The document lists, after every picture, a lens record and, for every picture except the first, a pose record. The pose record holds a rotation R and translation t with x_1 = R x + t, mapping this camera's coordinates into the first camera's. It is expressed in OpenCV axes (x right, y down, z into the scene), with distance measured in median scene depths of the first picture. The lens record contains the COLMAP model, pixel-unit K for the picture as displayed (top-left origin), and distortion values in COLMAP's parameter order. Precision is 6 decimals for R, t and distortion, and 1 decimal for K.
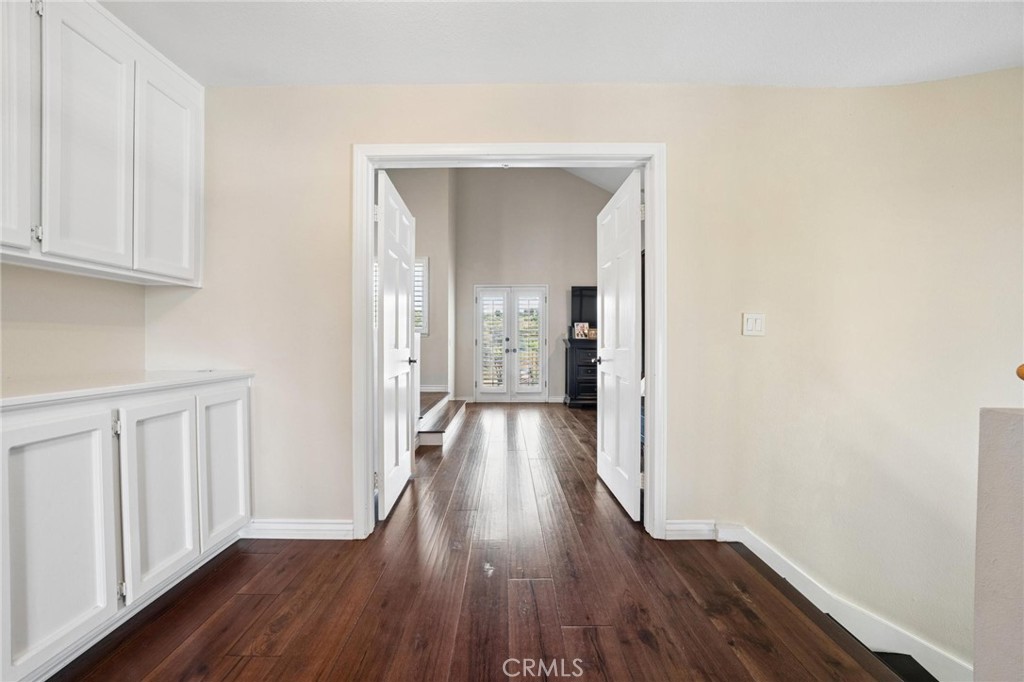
lens RADIAL K [[358.6, 0, 505.2], [0, 358.6, 336.6], [0, 0, 1]] dist [-0.020518, 0.001658]
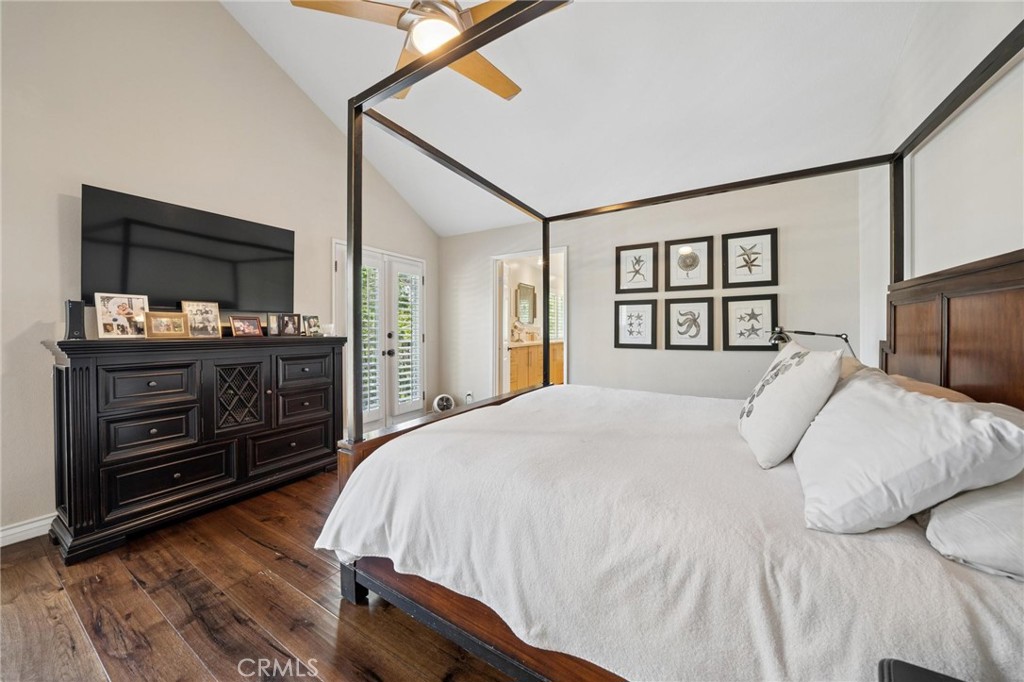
lens RADIAL K [[358.6, 0, 507.2], [0, 358.6, 332.6], [0, 0, 1]] dist [-0.020518, 0.001658]
pose [[0.511710, -0.003878, 0.859149, 0.109268], [0.004841, 0.999987, 0.001630, 0.001110], [-0.859144, 0.003325, 0.511722, 0.493645]]
